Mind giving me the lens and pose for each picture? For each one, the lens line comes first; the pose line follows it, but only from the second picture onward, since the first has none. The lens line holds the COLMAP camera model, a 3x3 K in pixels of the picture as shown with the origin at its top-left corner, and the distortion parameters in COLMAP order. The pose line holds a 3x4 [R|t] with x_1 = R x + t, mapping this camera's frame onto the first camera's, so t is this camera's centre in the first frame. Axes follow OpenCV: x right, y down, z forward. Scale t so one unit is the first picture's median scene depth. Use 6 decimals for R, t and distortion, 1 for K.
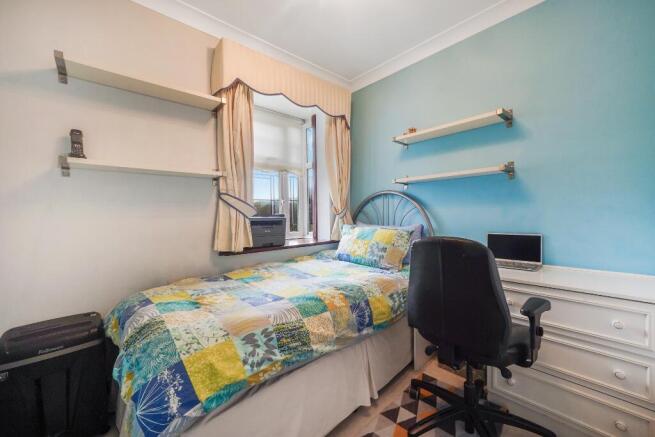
lens RADIAL K [[264.3, 0, 328.1], [0, 264.3, 217.2], [0, 0, 1]] dist [-0.000651, 0.000361]
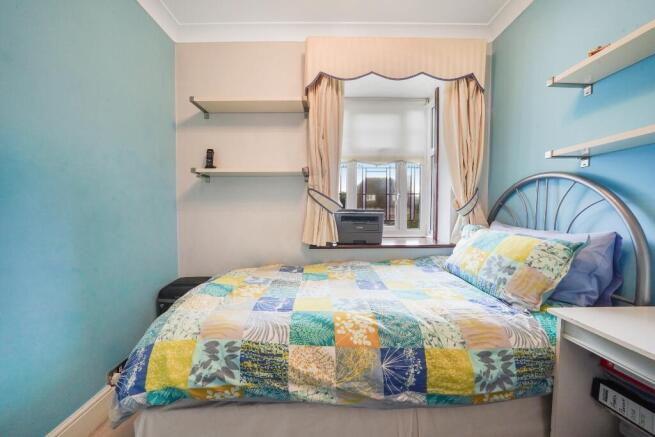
lens RADIAL K [[230.5, 0, 325.6], [0, 230.5, 218.3], [0, 0, 1]] dist [-0.022222, 0.000088]
pose [[0.742515, 0.035216, -0.668903, 0.257920], [-0.015584, 0.999255, 0.035310, -0.007190], [0.669649, -0.015794, 0.742510, 0.355464]]
